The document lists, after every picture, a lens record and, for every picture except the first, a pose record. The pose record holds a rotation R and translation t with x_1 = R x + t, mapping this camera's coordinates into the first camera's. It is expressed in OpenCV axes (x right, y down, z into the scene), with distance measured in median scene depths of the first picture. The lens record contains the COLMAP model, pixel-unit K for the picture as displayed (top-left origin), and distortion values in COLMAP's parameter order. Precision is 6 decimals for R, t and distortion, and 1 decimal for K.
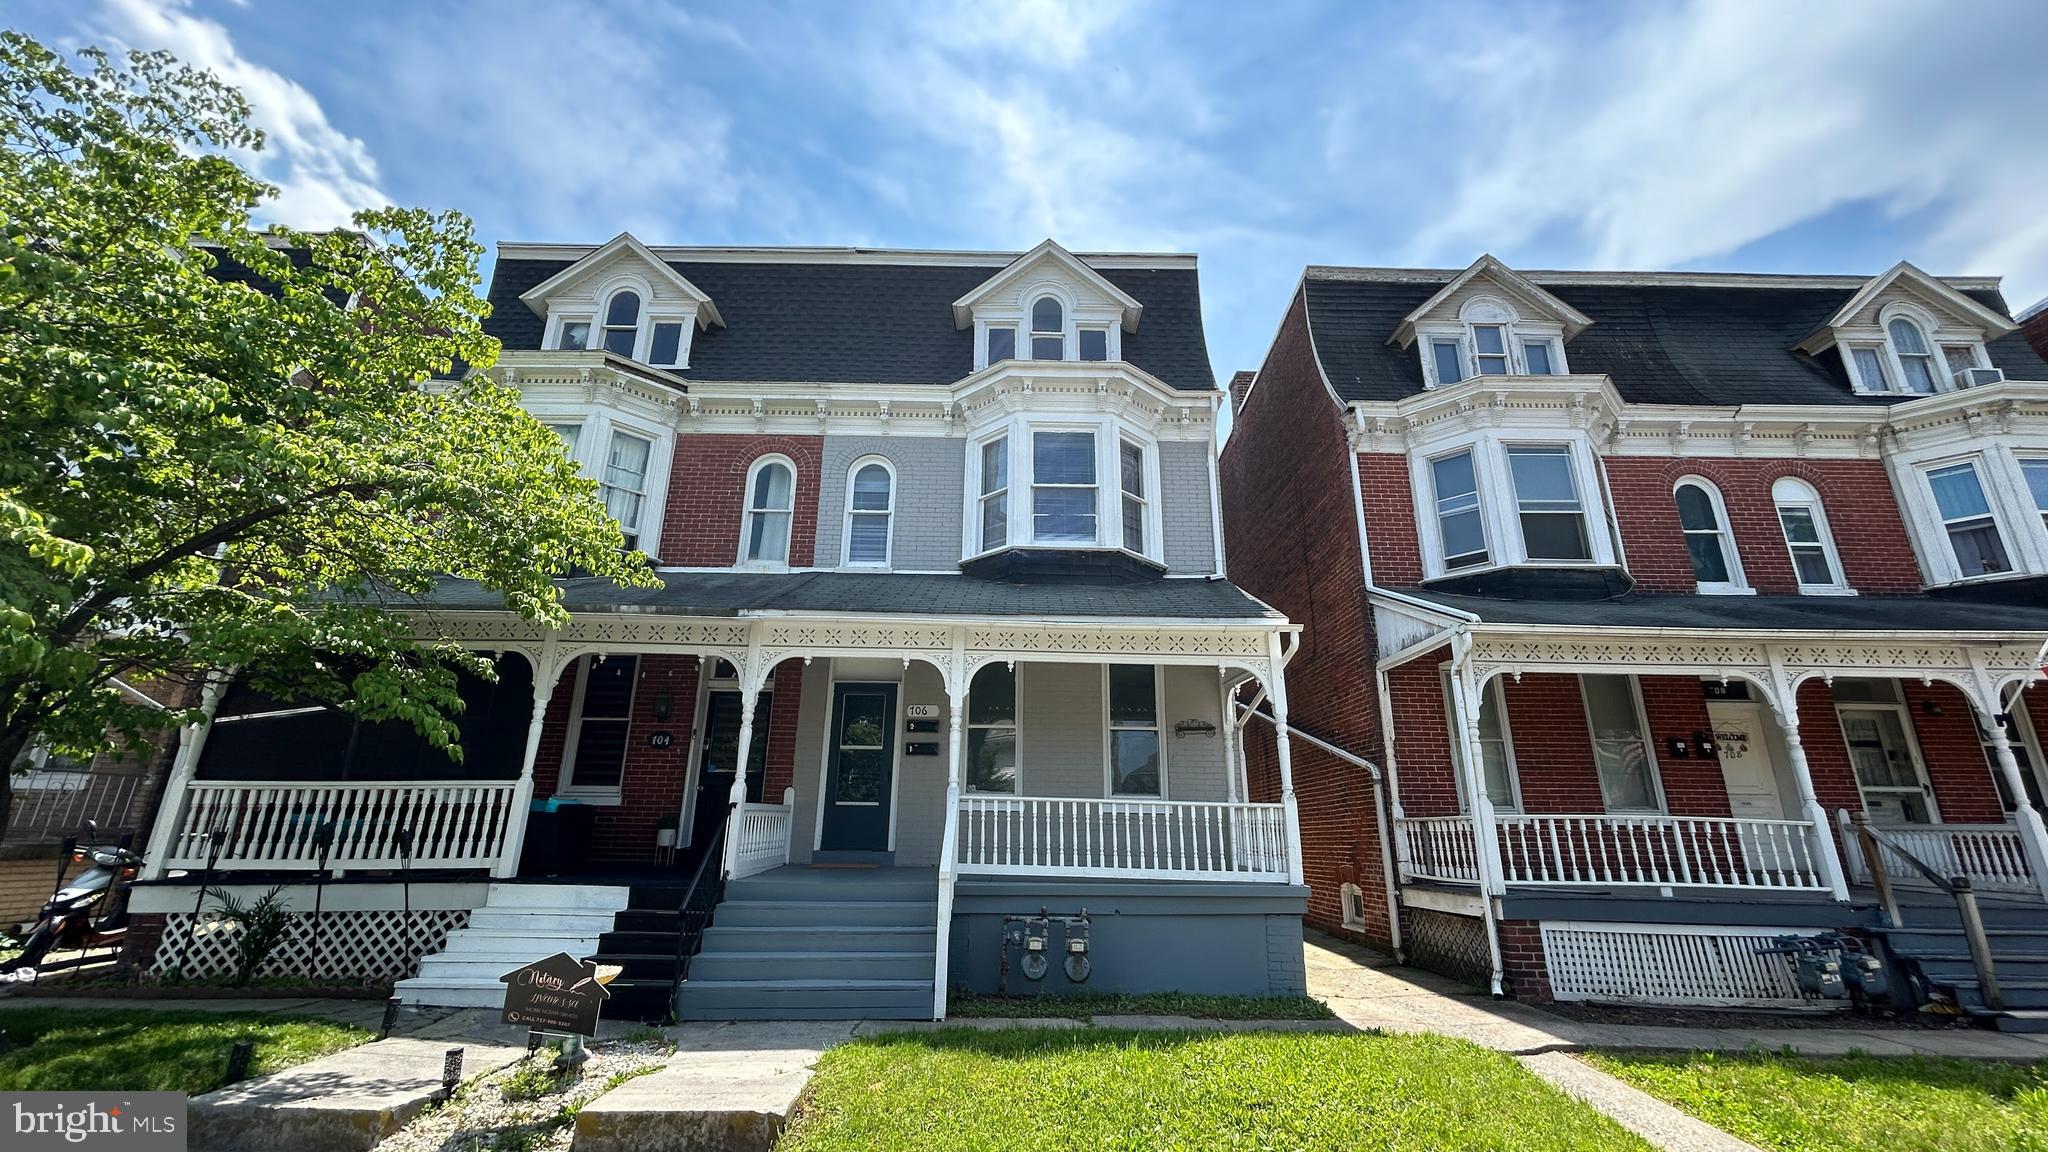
lens RADIAL K [[828.1, 0, 980.7], [0, 828.1, 581.2], [0, 0, 1]] dist [-0.001281, 0.002635]
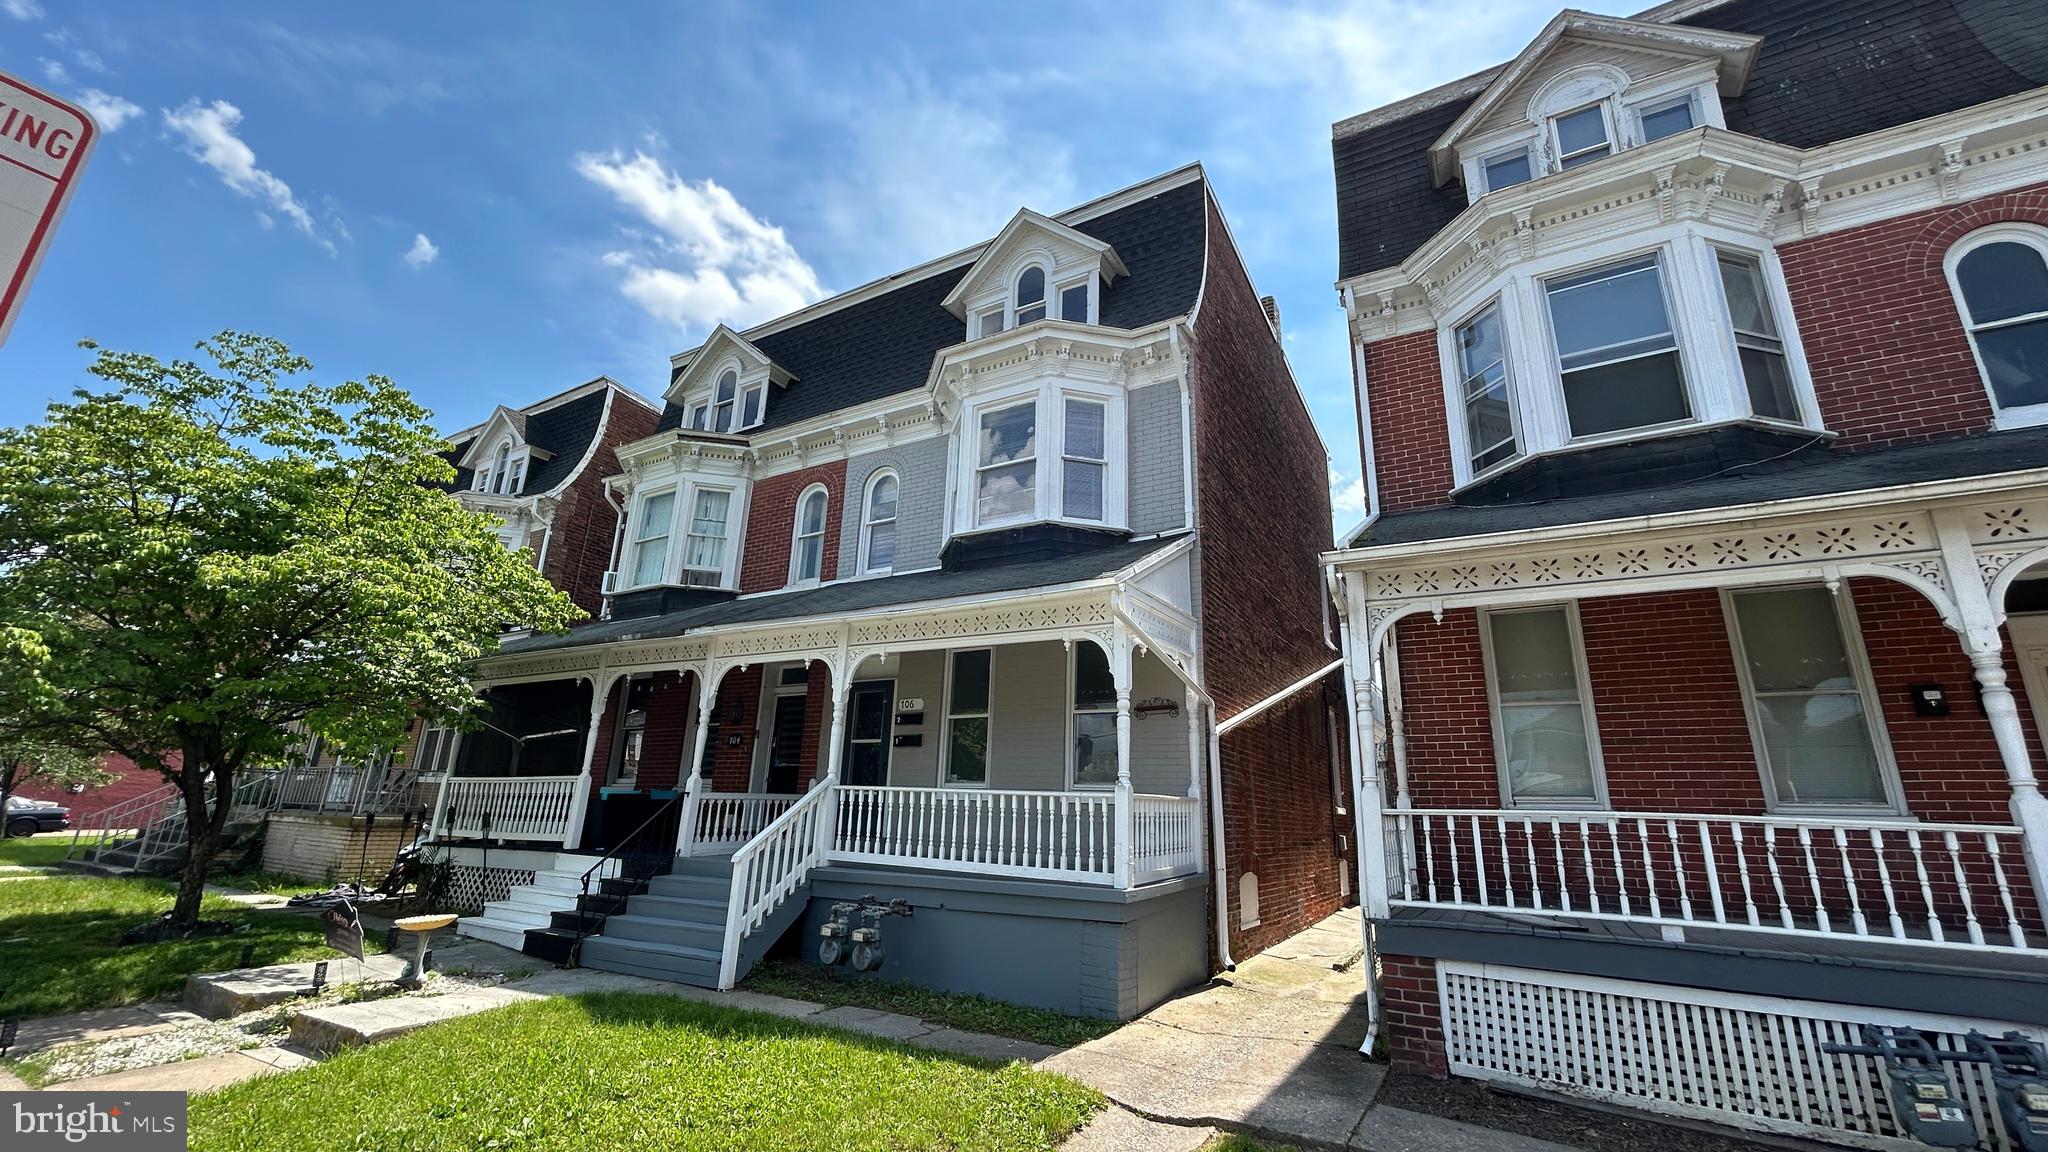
lens RADIAL K [[828.1, 0, 1017.7], [0, 828.1, 573.1], [0, 0, 1]] dist [-0.001281, 0.002635]
pose [[0.859105, -0.131088, -0.494727, 0.594789], [0.130248, 0.990815, -0.036358, 0.049468], [0.494949, -0.033202, 0.868288, 0.173159]]
